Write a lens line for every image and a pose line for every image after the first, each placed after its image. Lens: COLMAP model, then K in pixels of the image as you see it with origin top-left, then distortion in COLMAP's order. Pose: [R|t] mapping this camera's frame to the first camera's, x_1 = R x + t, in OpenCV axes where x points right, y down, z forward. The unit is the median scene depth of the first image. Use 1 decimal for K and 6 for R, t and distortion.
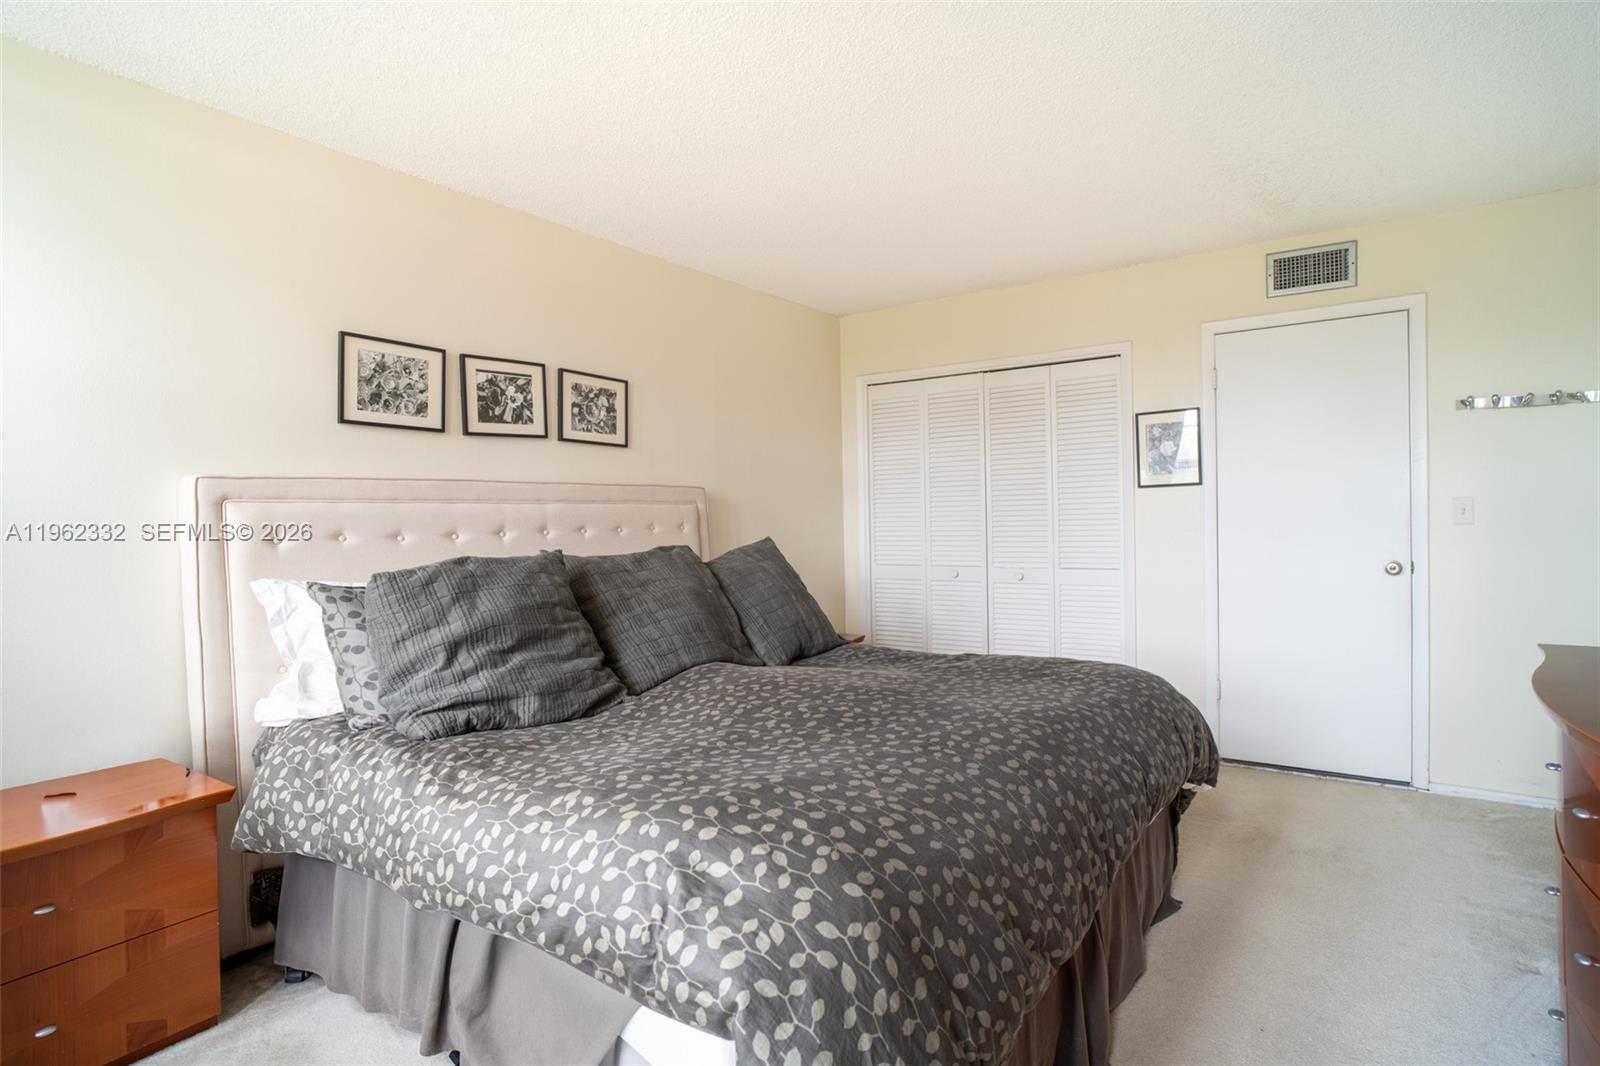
lens RADIAL K [[840.9, 0, 797.7], [0, 840.9, 533.1], [0, 0, 1]] dist [-0.001905, -0.000173]
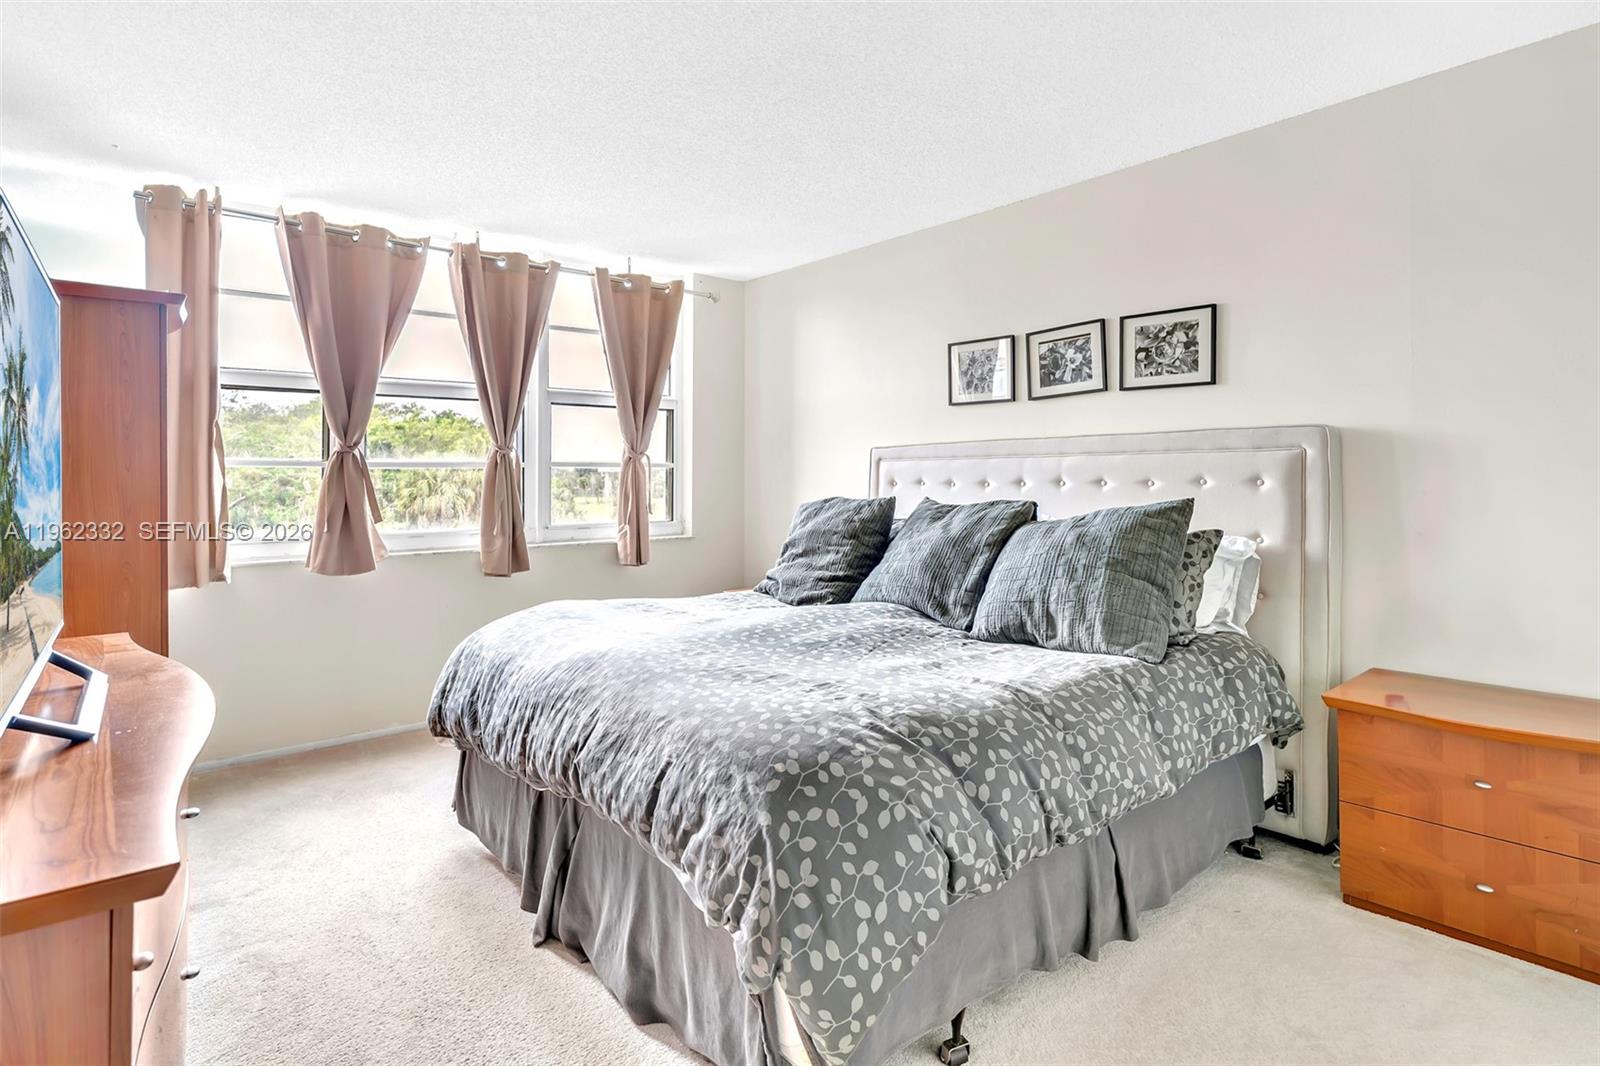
lens RADIAL K [[846.3, 0, 771.8], [0, 846.3, 469.9], [0, 0, 1]] dist [0.000314, 0.000042]
pose [[-0.266159, 0.016619, -0.963786, 0.809057], [-0.000141, 0.999851, 0.017280, -0.035442], [0.963929, 0.004735, -0.266117, 0.898952]]
